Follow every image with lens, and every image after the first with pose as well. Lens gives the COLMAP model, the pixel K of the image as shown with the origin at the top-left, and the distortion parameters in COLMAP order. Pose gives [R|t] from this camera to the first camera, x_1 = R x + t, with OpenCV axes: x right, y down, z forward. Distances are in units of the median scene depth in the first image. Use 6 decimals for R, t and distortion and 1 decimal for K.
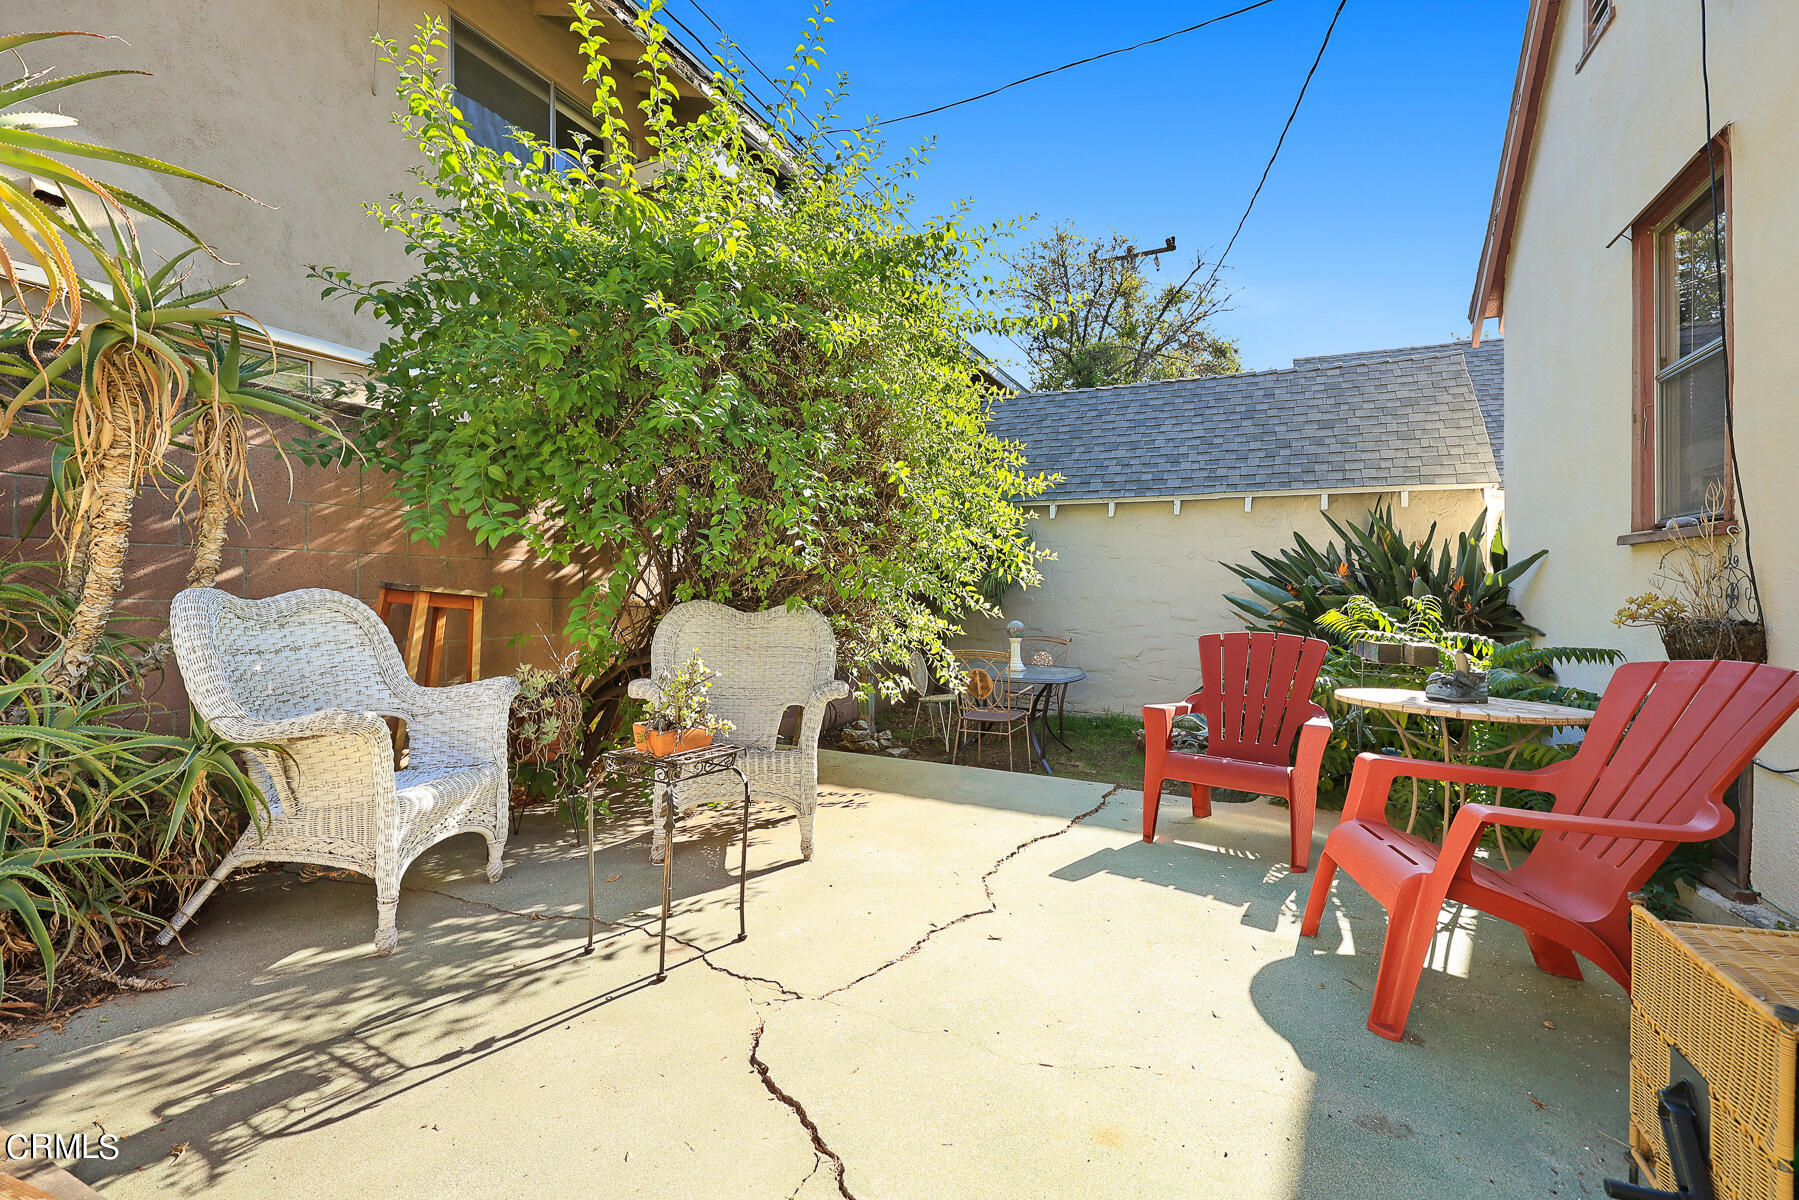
lens RADIAL K [[770.9, 0, 905.5], [0, 770.9, 579.8], [0, 0, 1]] dist [-0.001063, -0.000233]
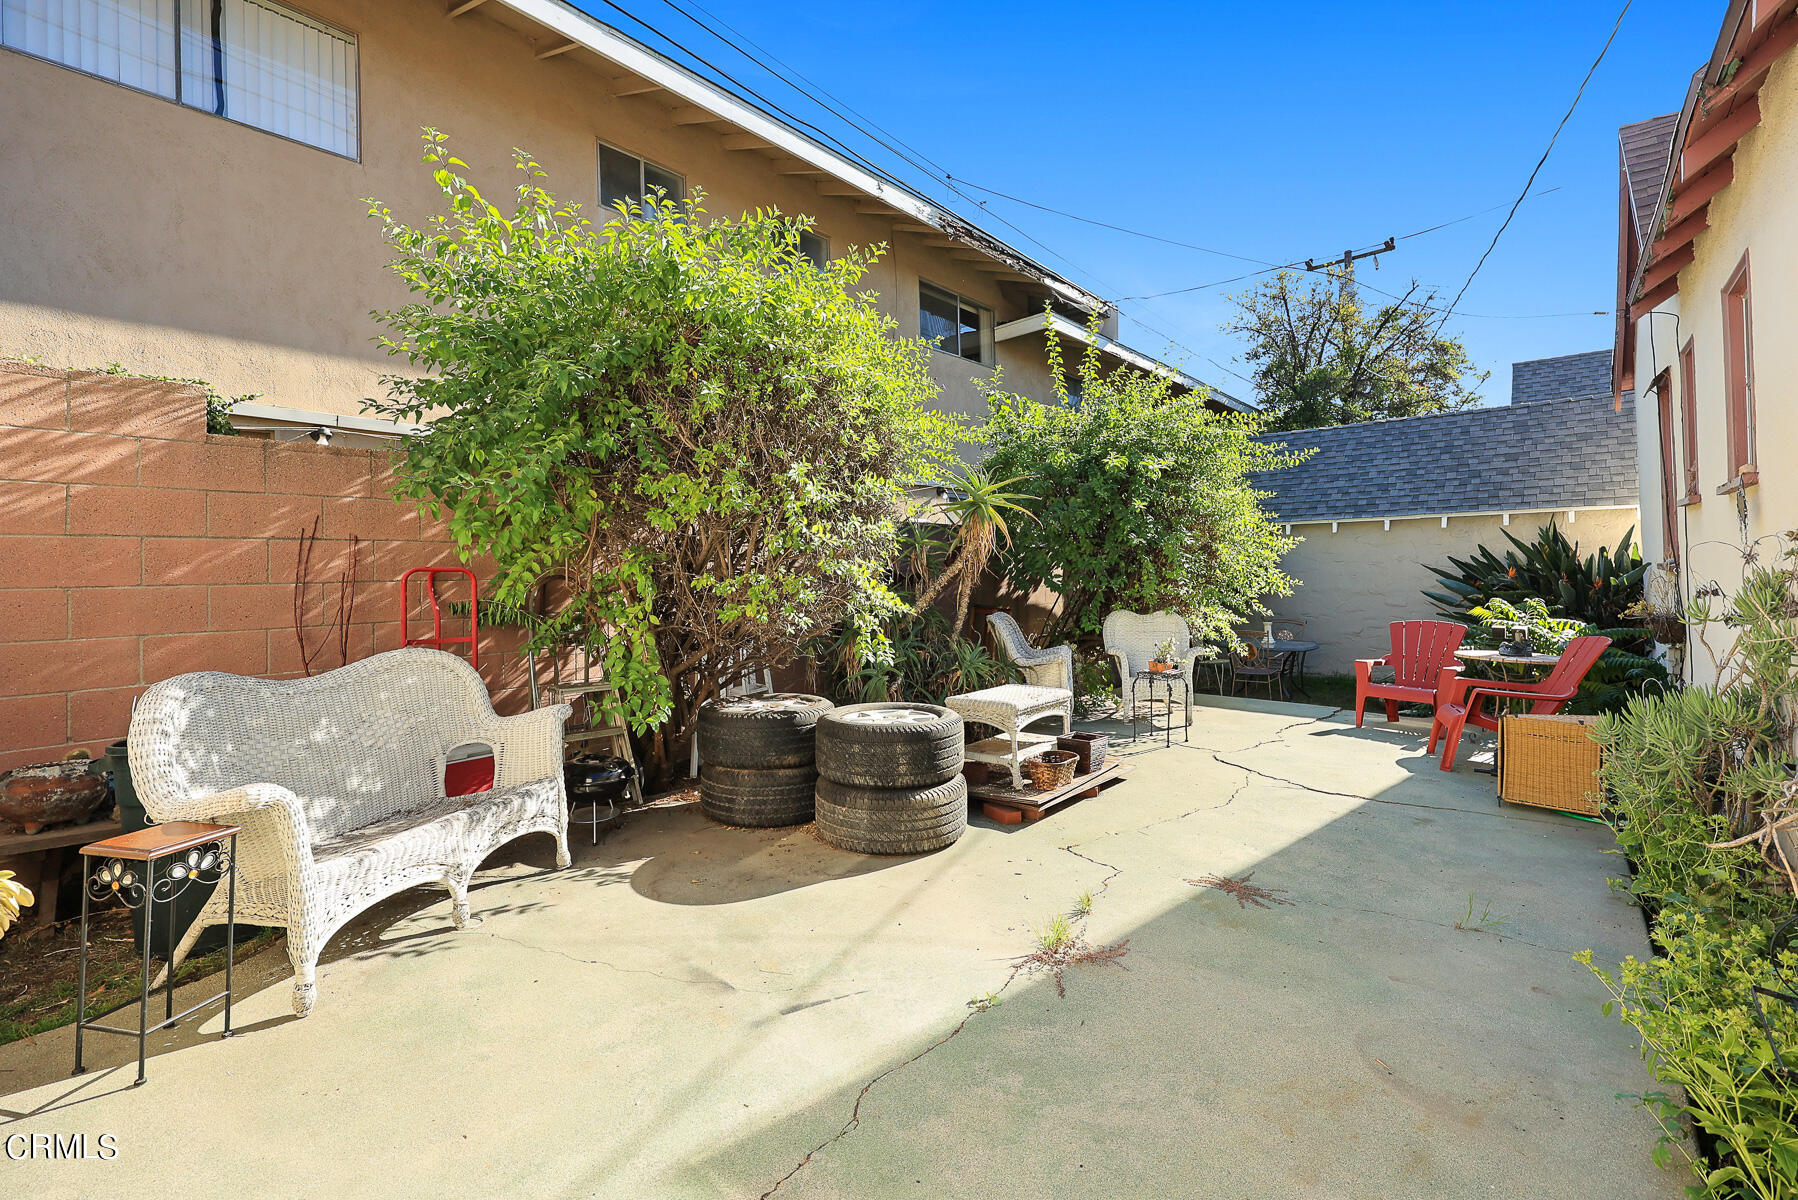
lens RADIAL K [[762.2, 0, 915.0], [0, 762.2, 555.0], [0, 0, 1]] dist [-0.000357, 0.000200]
pose [[0.968808, -0.031068, -0.245856, -0.145667], [0.030528, 0.999516, -0.006009, -0.063771], [0.245924, -0.001684, 0.969288, -0.582060]]
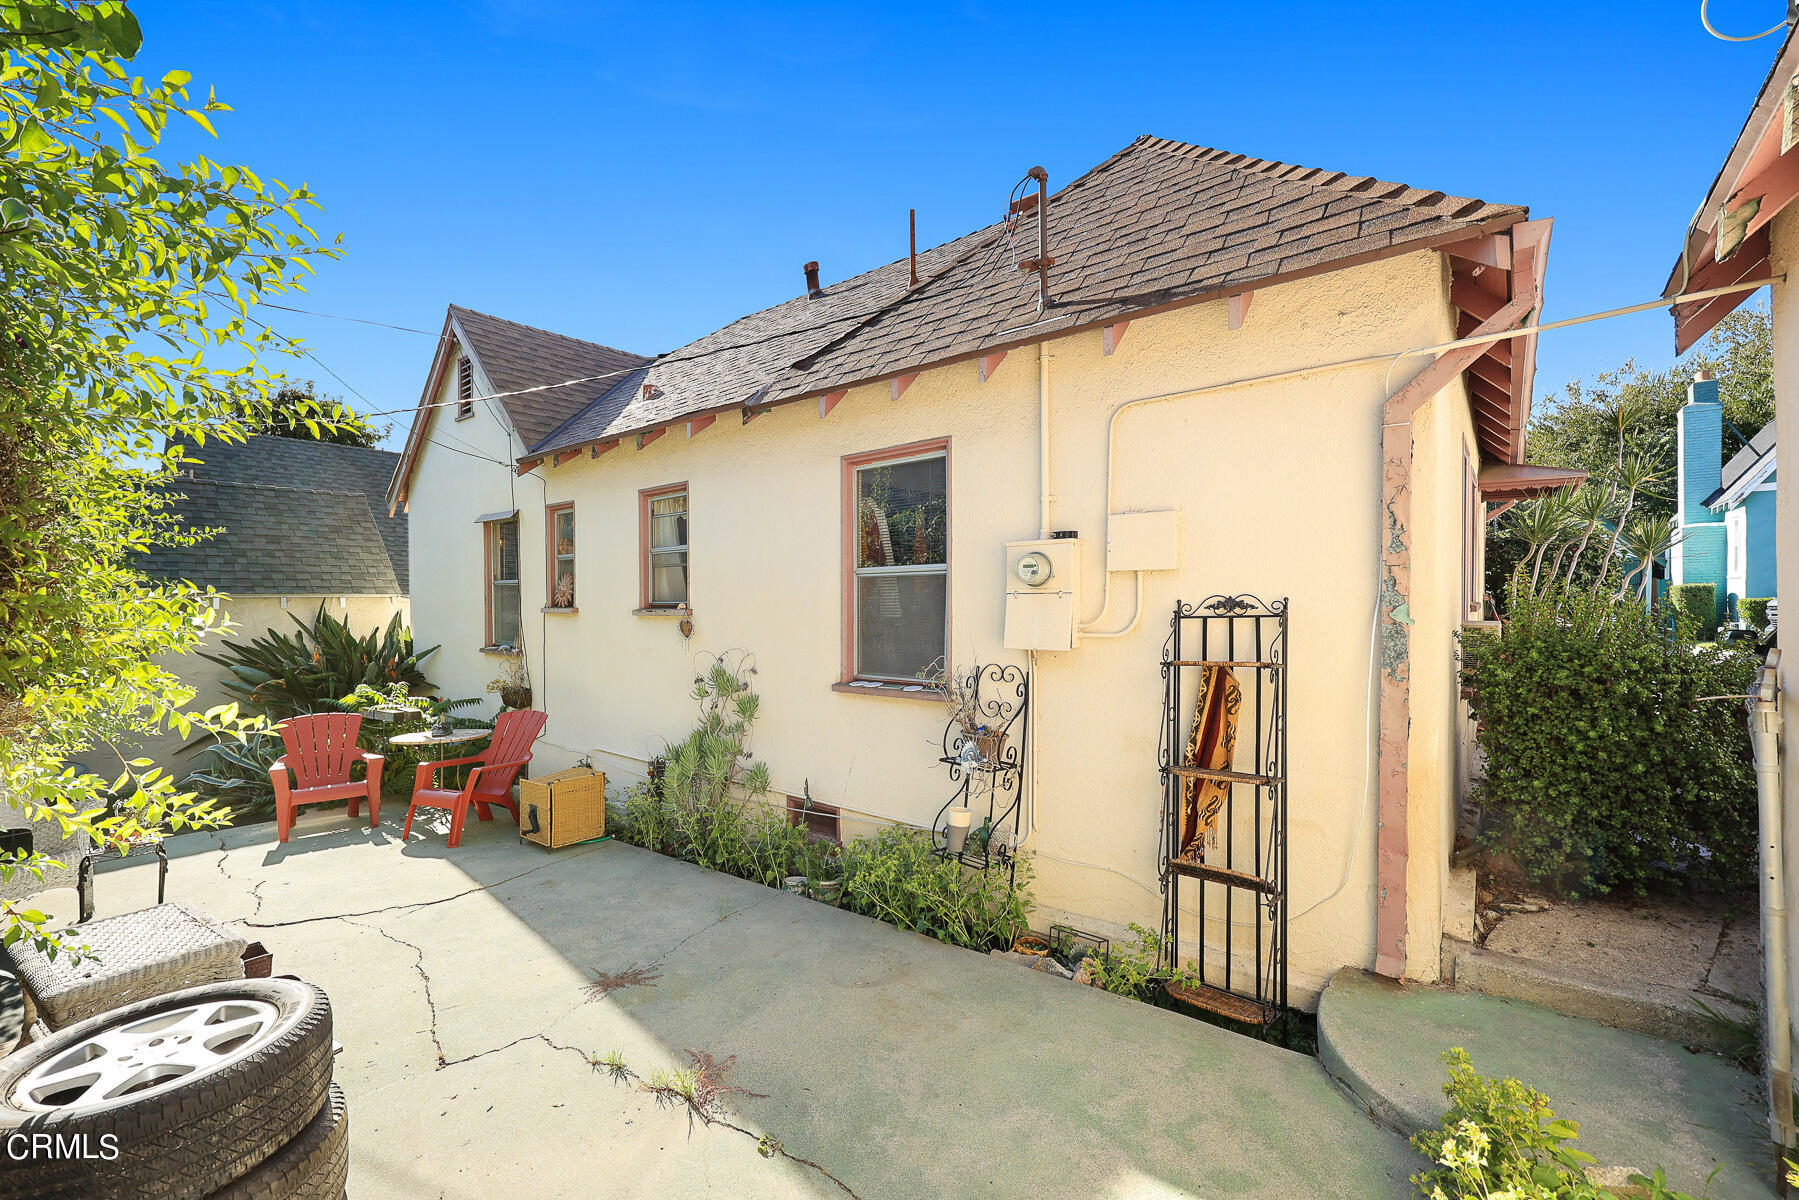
lens RADIAL K [[729.7, 0, 902.6], [0, 729.7, 602.2], [0, 0, 1]] dist [-0.000633, -0.000163]
pose [[0.221771, -0.014942, 0.974984, -0.505171], [-0.000071, 0.999882, 0.015339, -0.124793], [-0.975099, -0.003471, 0.221744, -0.394121]]
